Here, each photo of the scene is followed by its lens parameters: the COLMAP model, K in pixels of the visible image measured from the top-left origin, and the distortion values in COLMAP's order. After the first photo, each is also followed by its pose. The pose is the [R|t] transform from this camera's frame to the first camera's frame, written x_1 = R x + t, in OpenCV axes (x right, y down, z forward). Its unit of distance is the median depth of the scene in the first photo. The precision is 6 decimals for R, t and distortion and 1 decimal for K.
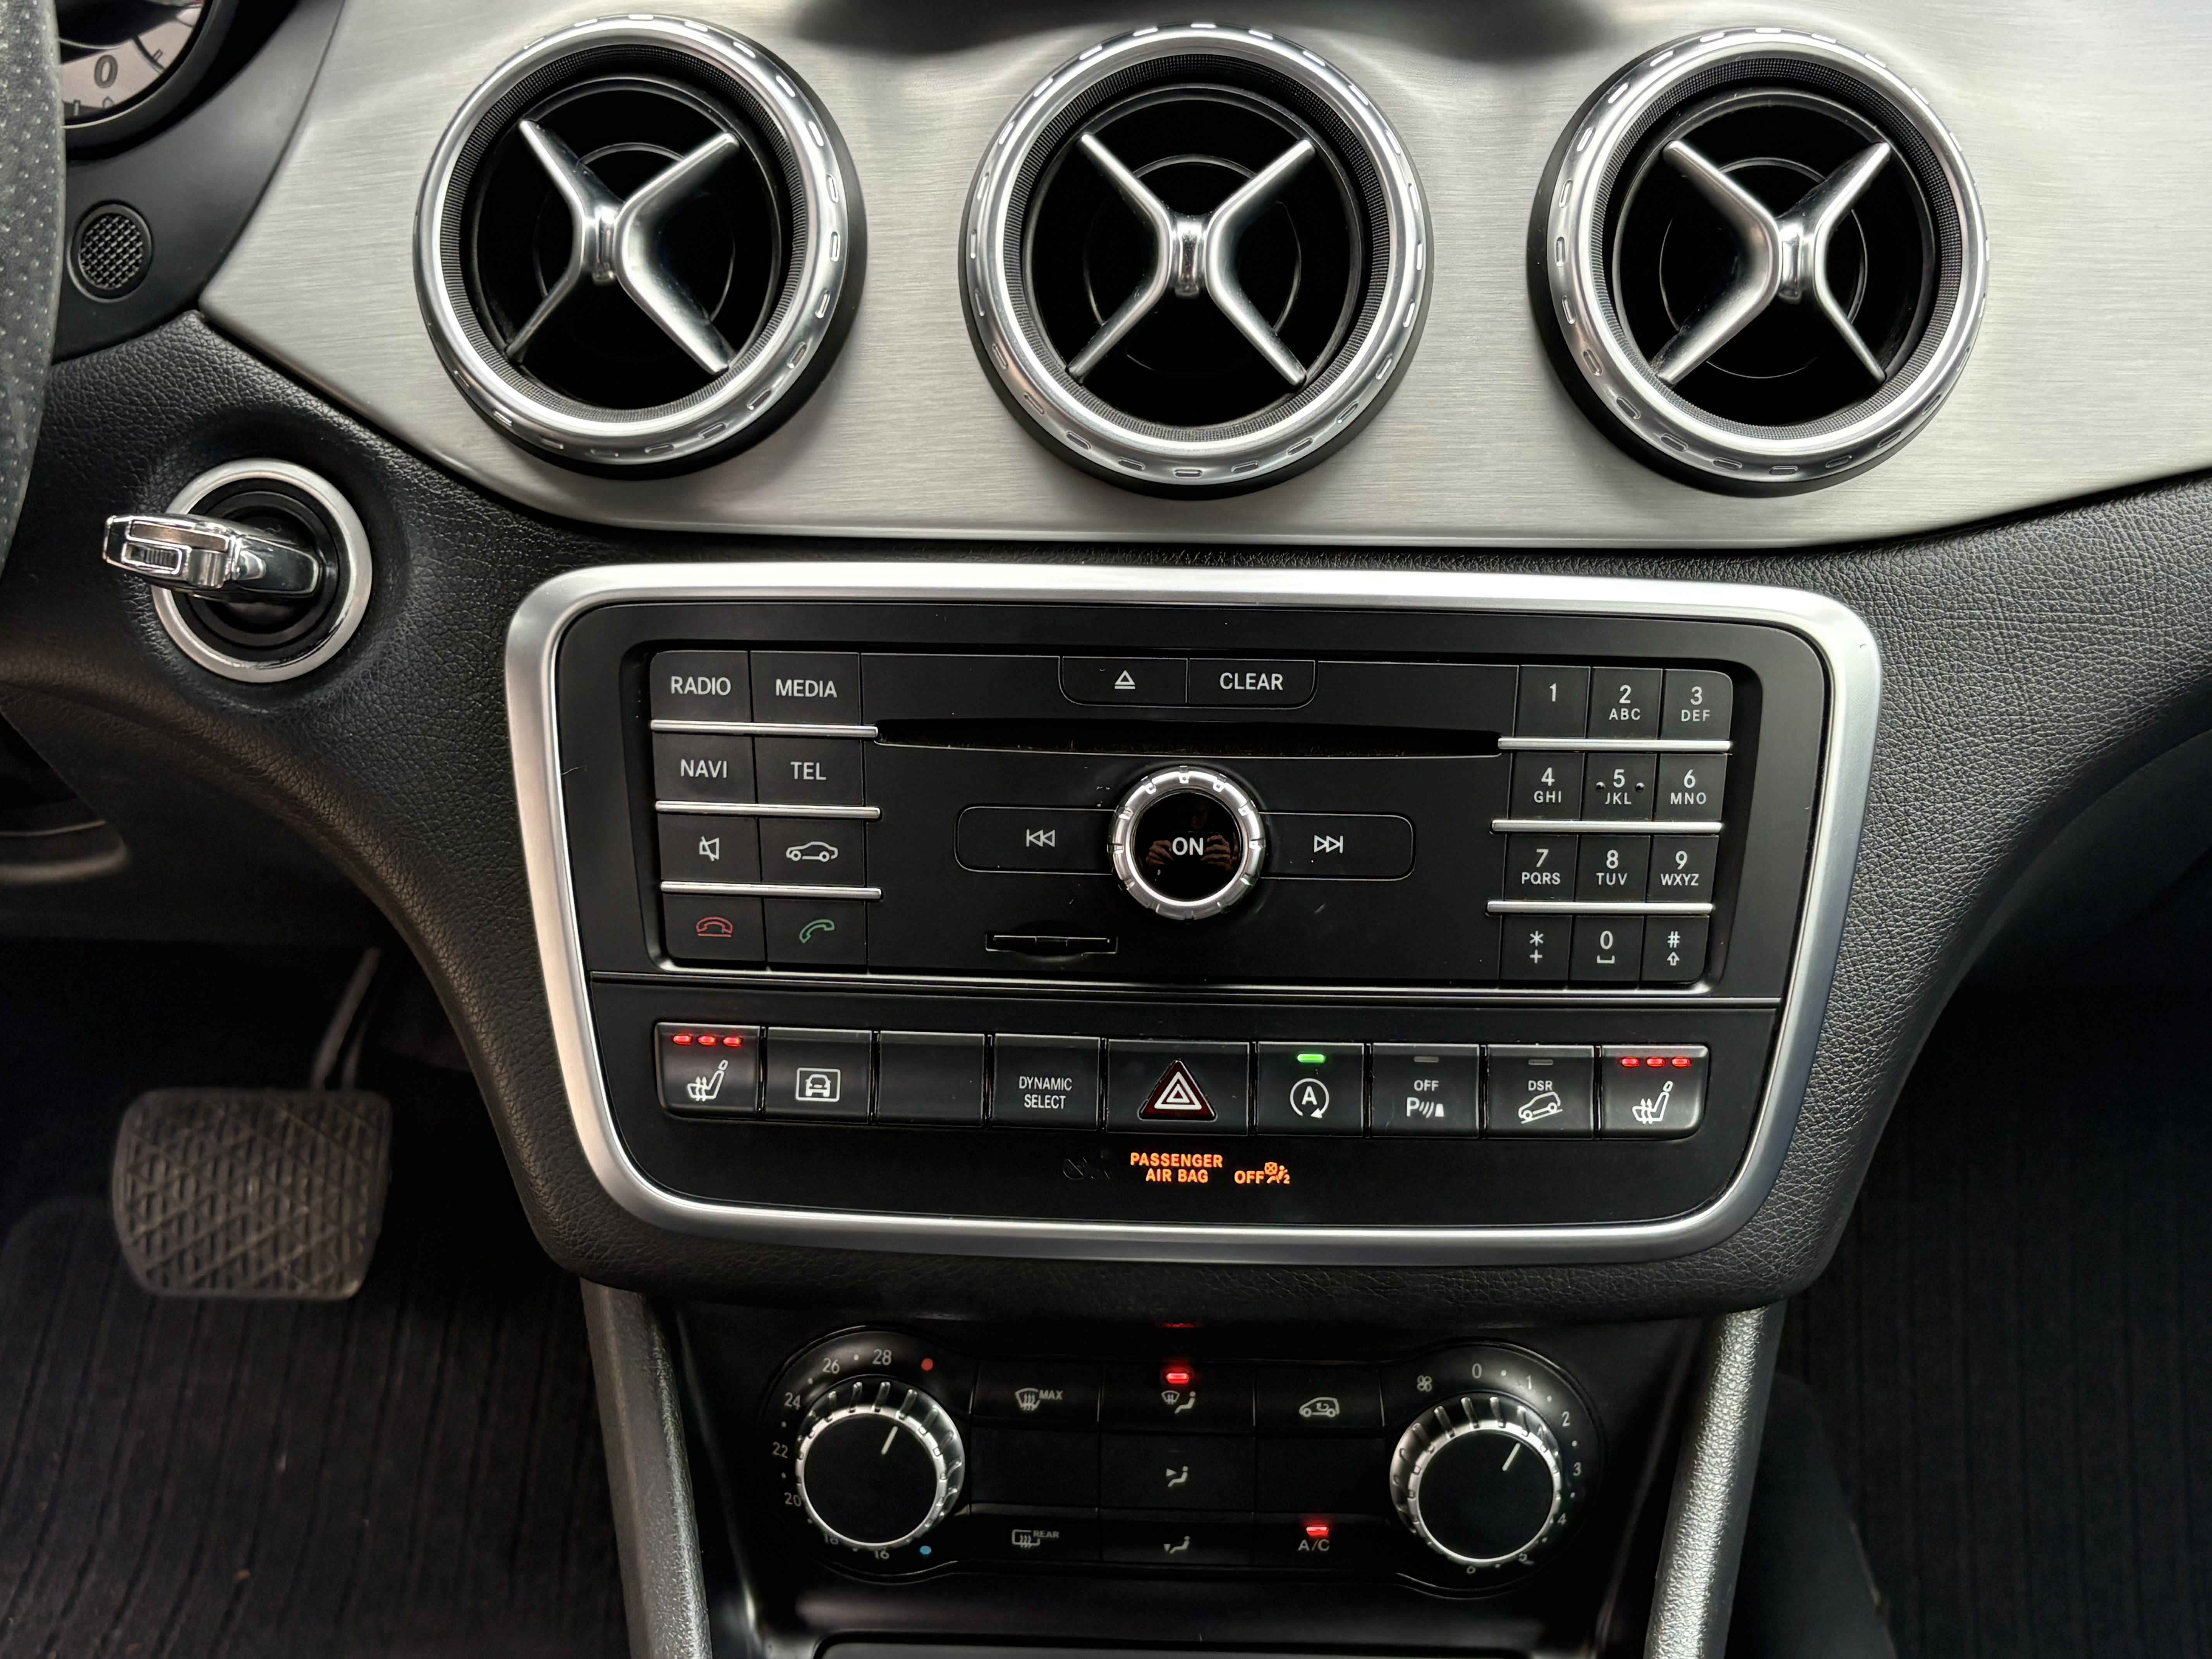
lens RADIAL K [[2495.2, 0, 1083.5], [0, 2495.2, 828.1], [0, 0, 1]] dist [0.095150, -0.206622]
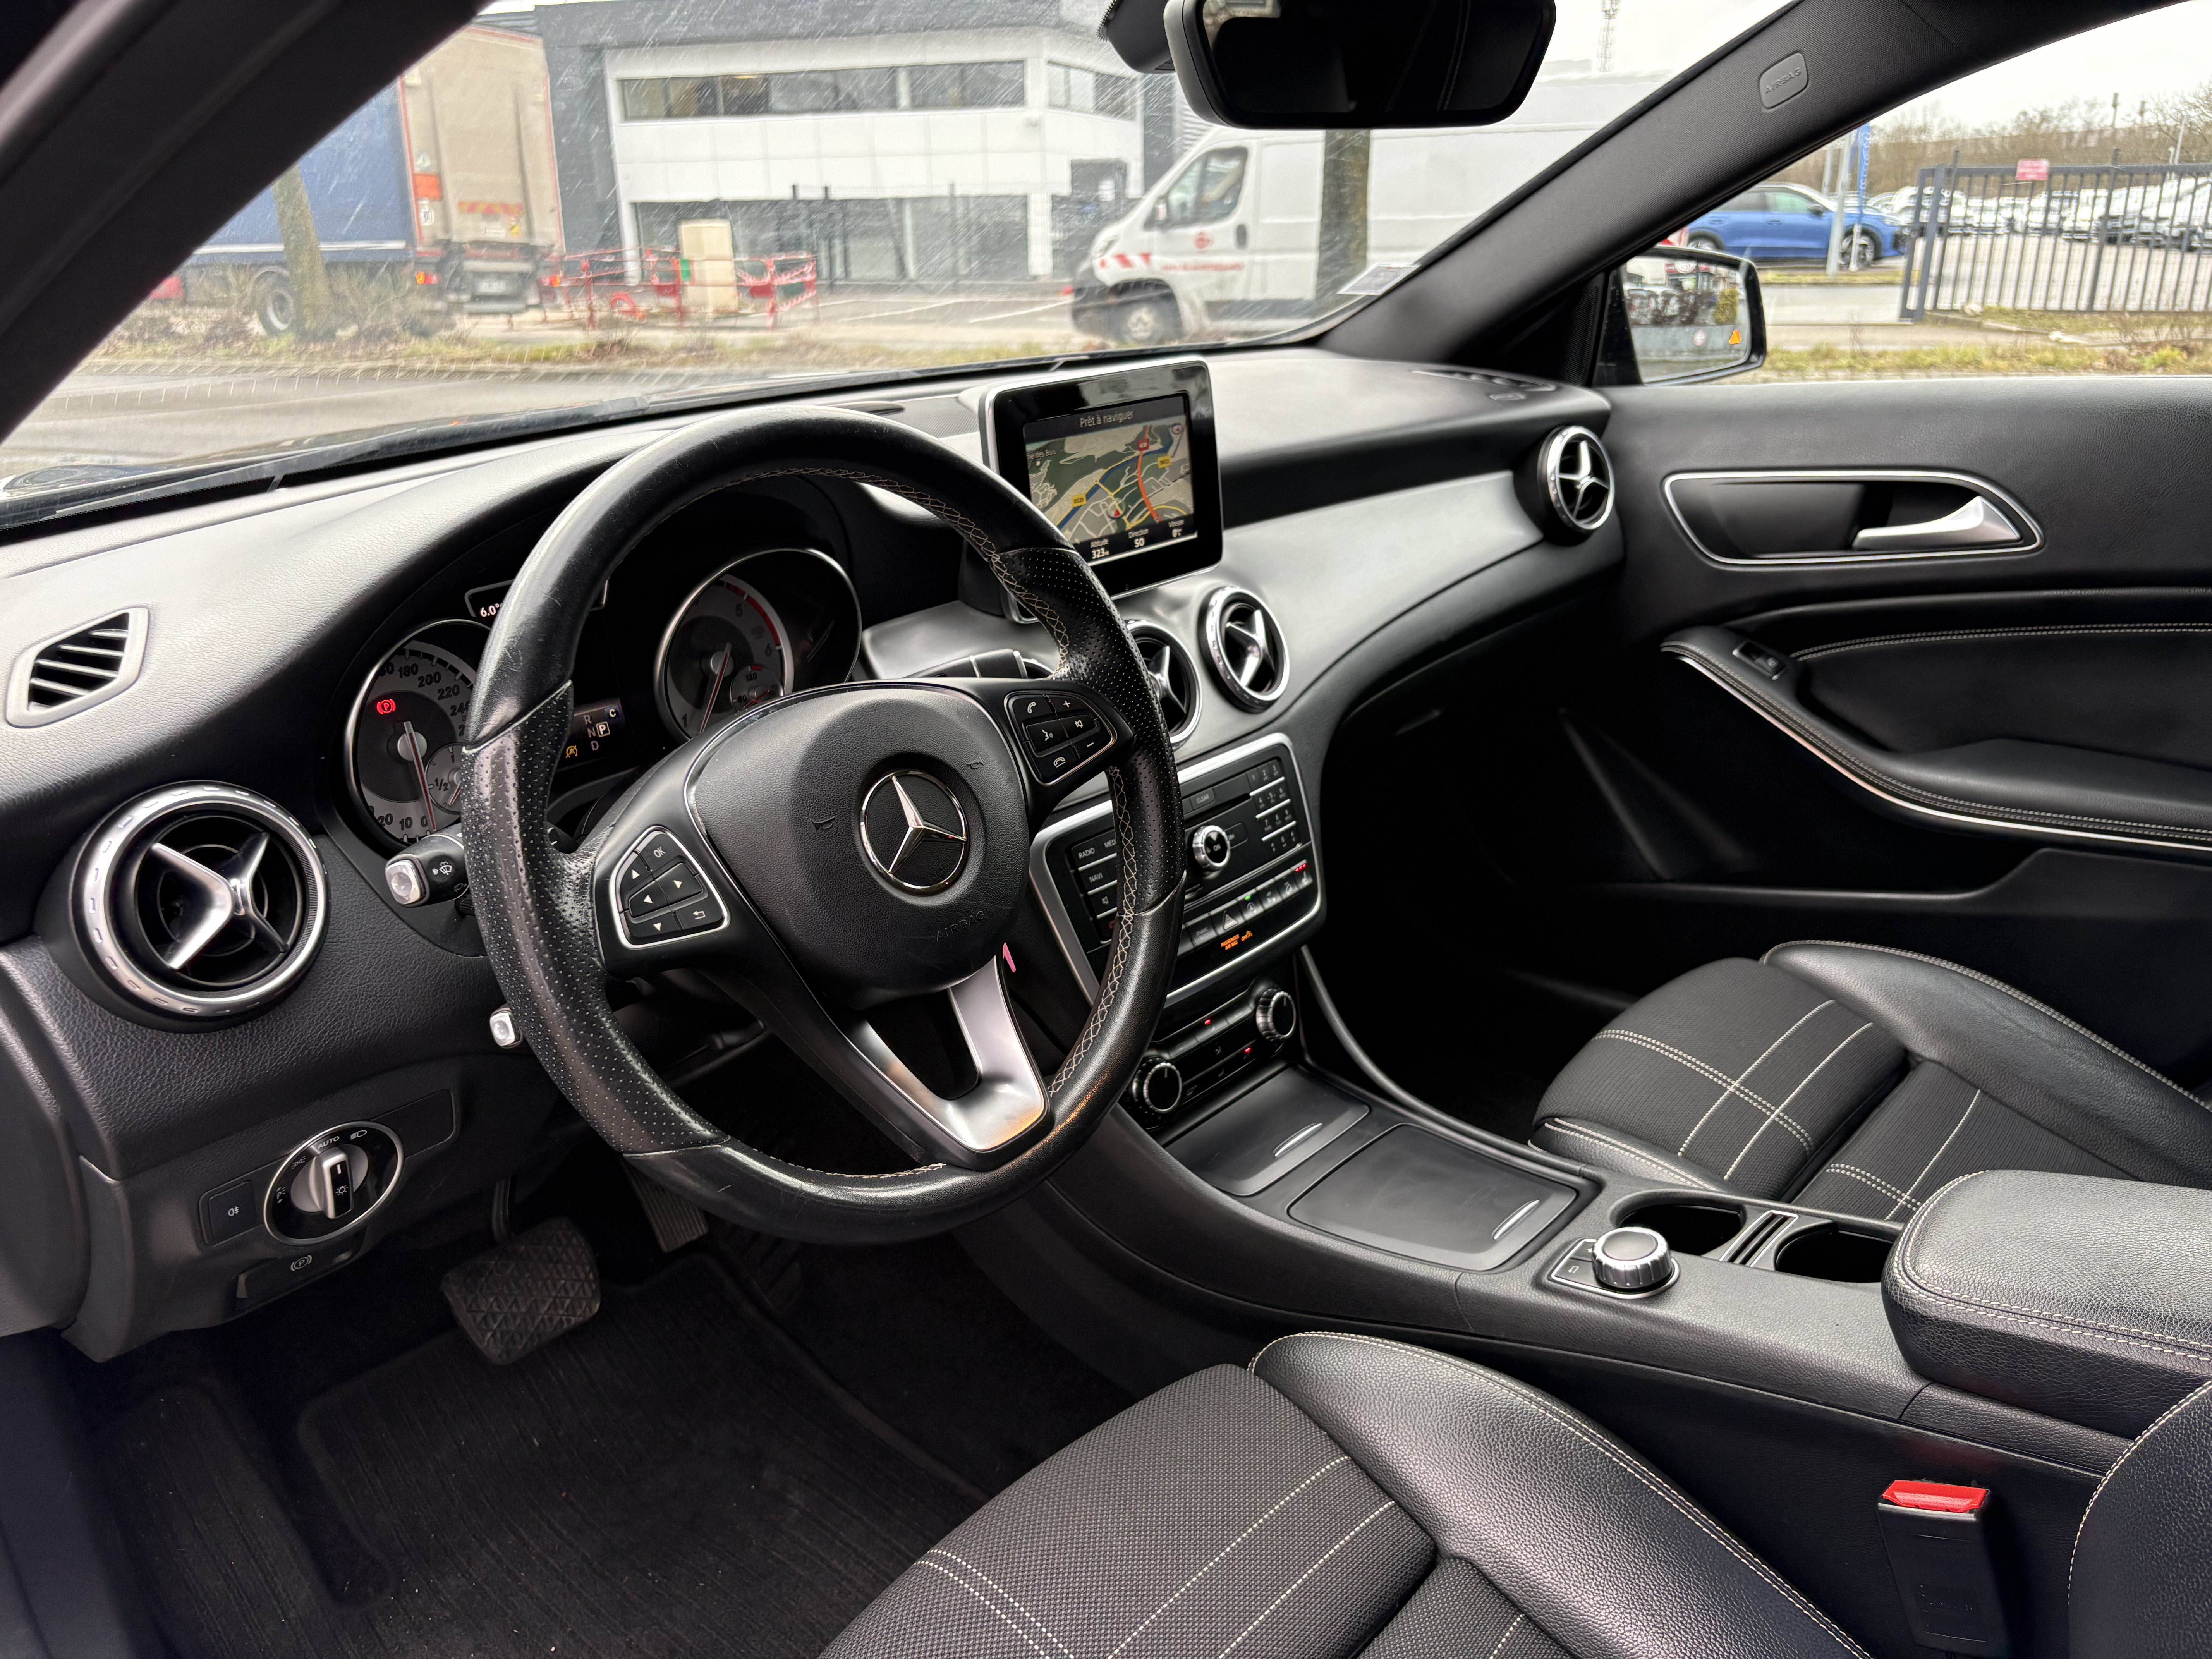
lens RADIAL K [[1684.8, 0, 1112.1], [0, 1684.8, 867.9], [0, 0, 1]] dist [0.033860, -0.079195]
pose [[0.638679, -0.318529, 0.700449, -1.629603], [0.359628, 0.928324, 0.094241, -0.230401], [-0.680262, 0.191711, 0.707453, -0.508514]]
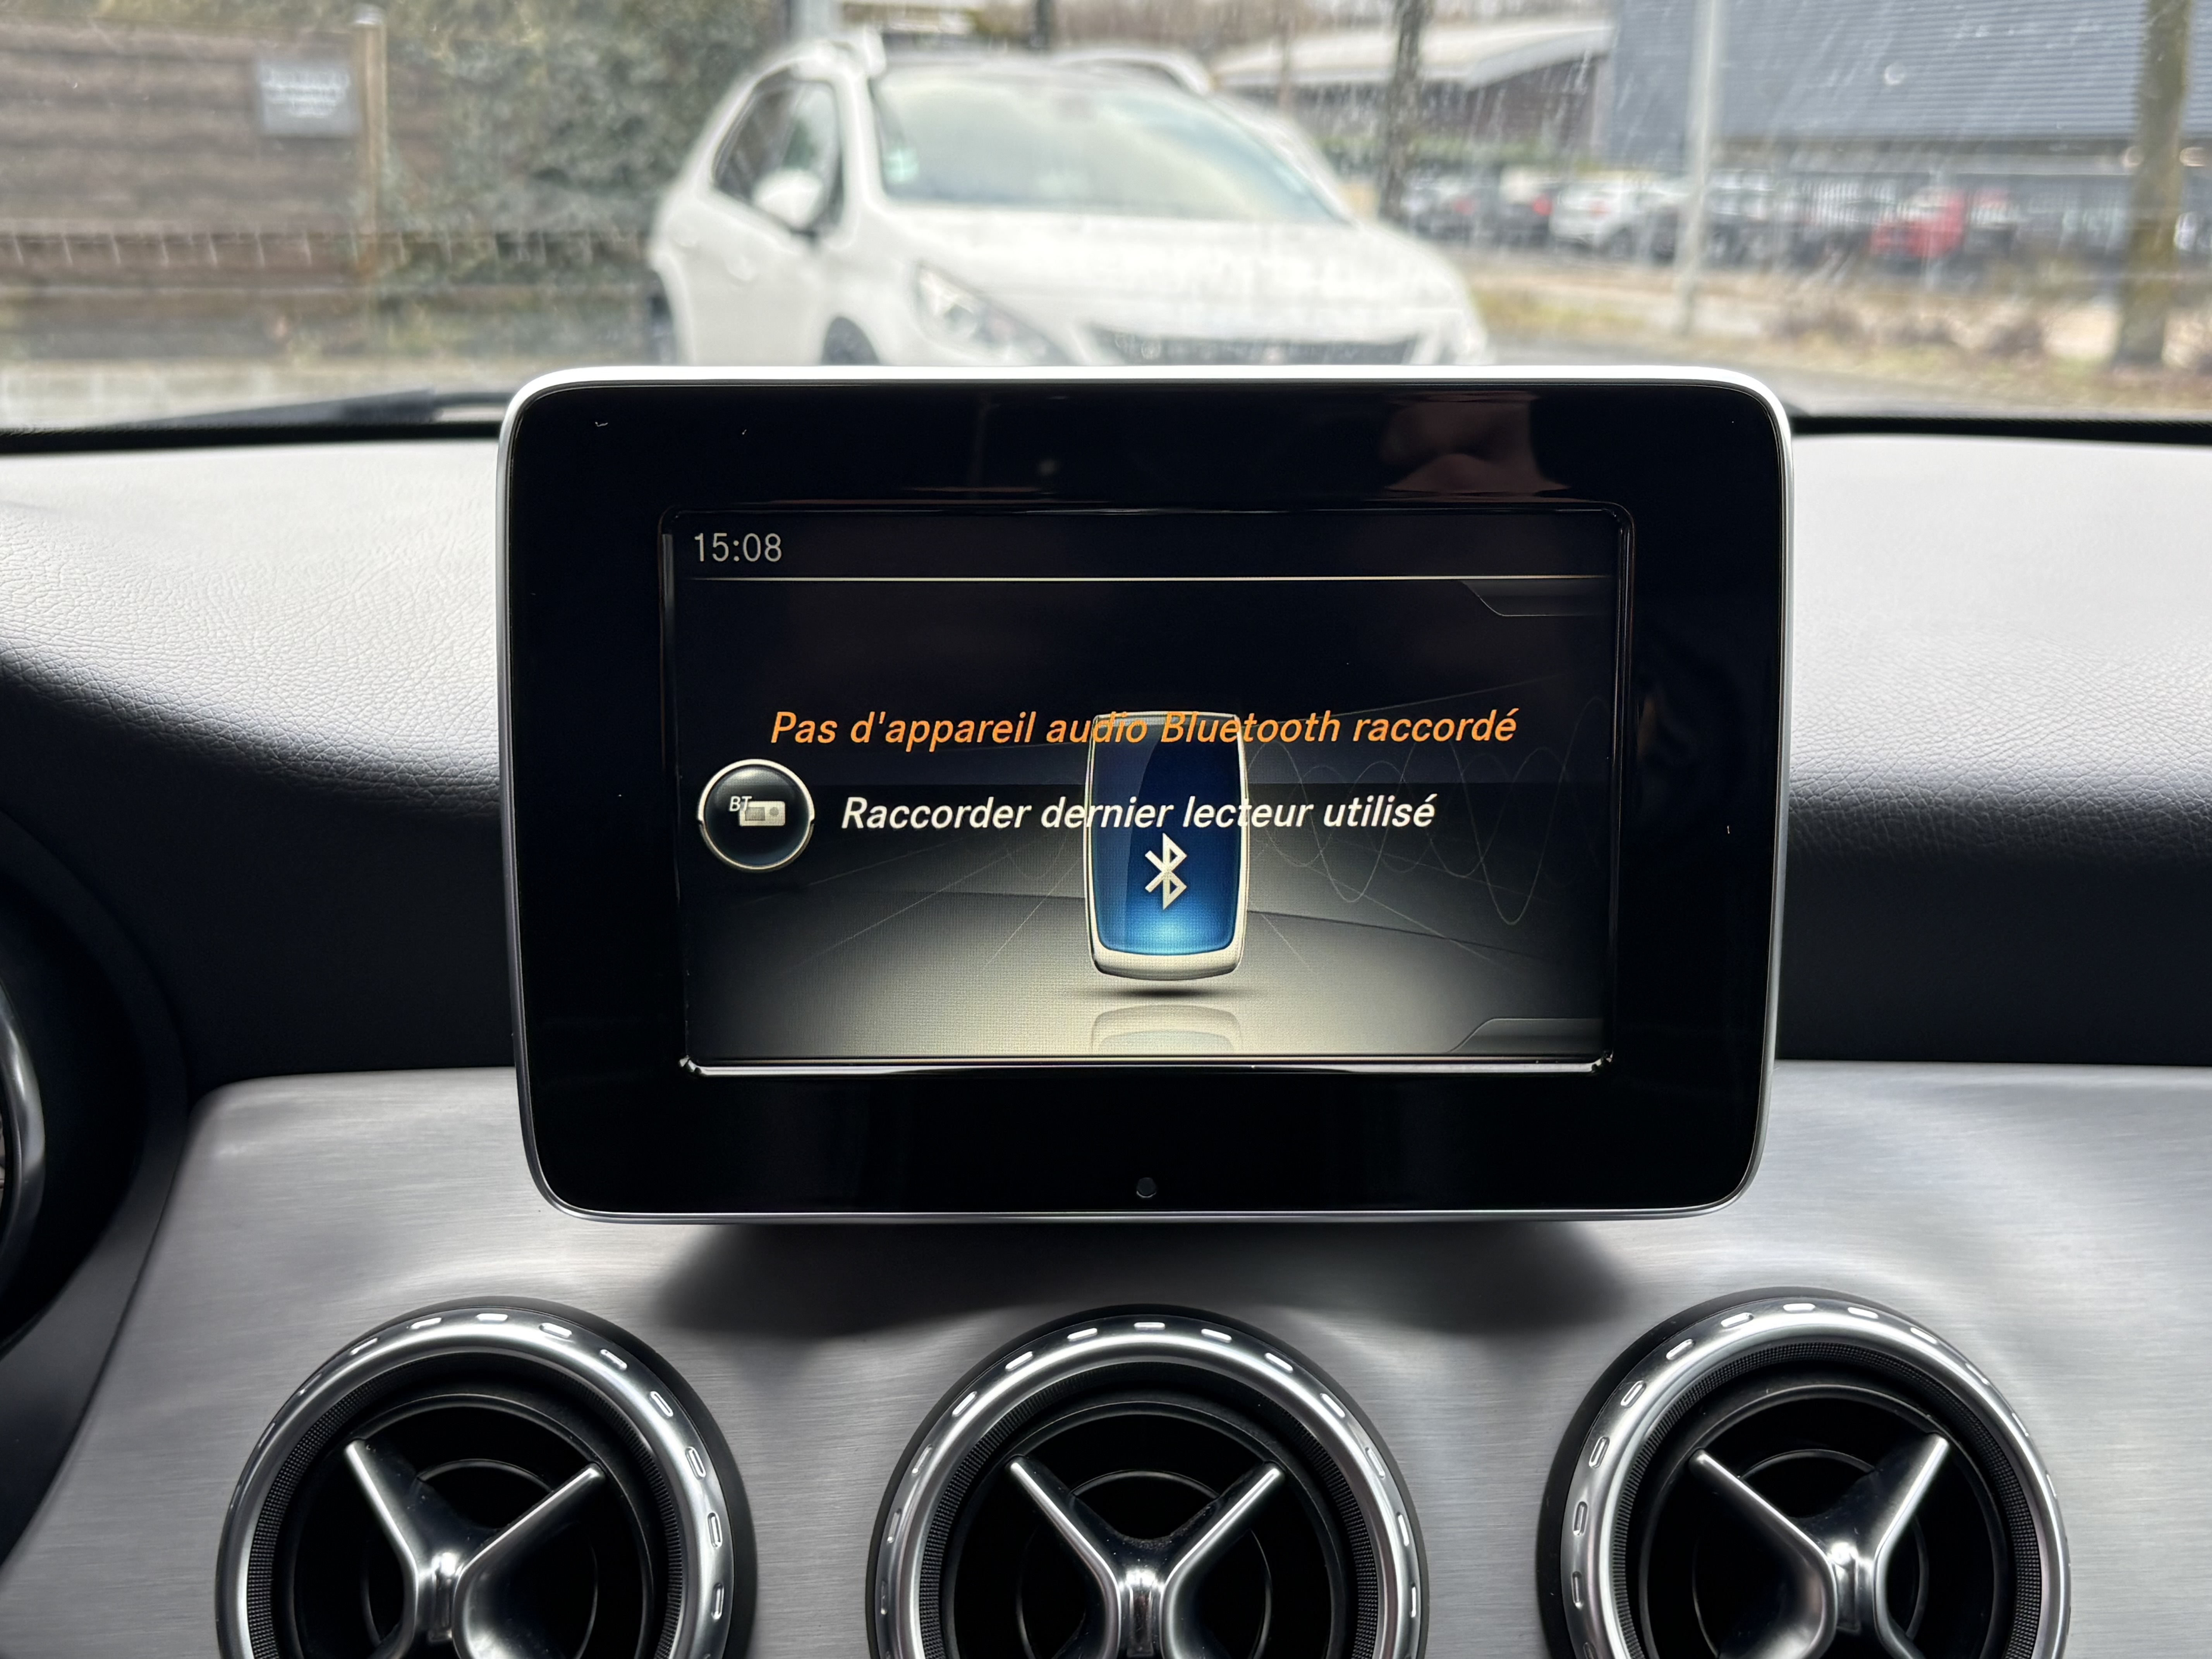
lens RADIAL K [[2491.1, 0, 1106.0], [0, 2491.1, 829.5], [0, 0, 1]] dist [0.135522, -0.349363]
pose [[0.999116, -0.020142, 0.036902, 0.004282], [0.026516, 0.983062, -0.181347, -0.324382], [-0.032625, 0.182165, 0.982727, 0.120565]]
